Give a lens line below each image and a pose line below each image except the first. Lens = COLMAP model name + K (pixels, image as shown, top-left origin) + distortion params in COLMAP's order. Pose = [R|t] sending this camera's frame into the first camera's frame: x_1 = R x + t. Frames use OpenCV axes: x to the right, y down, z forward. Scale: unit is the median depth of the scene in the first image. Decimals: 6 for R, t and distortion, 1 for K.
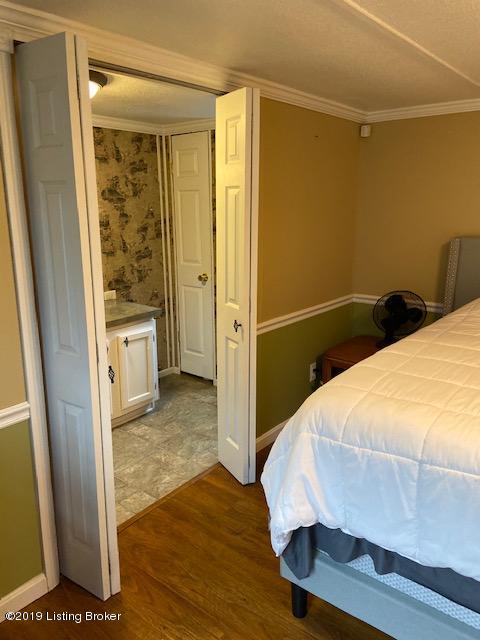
lens RADIAL K [[481.5, 0, 240.4], [0, 481.5, 320.6], [0, 0, 1]] dist [0.030845, -0.056273]
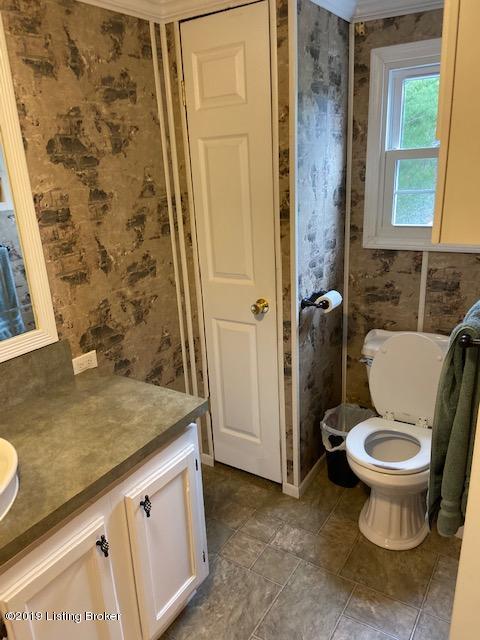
lens RADIAL K [[481.5, 0, 229.8], [0, 481.5, 336.5], [0, 0, 1]] dist [0.030845, -0.056273]
pose [[0.995166, -0.073439, 0.065201, -0.149504], [0.066879, 0.992971, 0.097649, -0.113416], [-0.071914, -0.092817, 0.993083, 0.489502]]
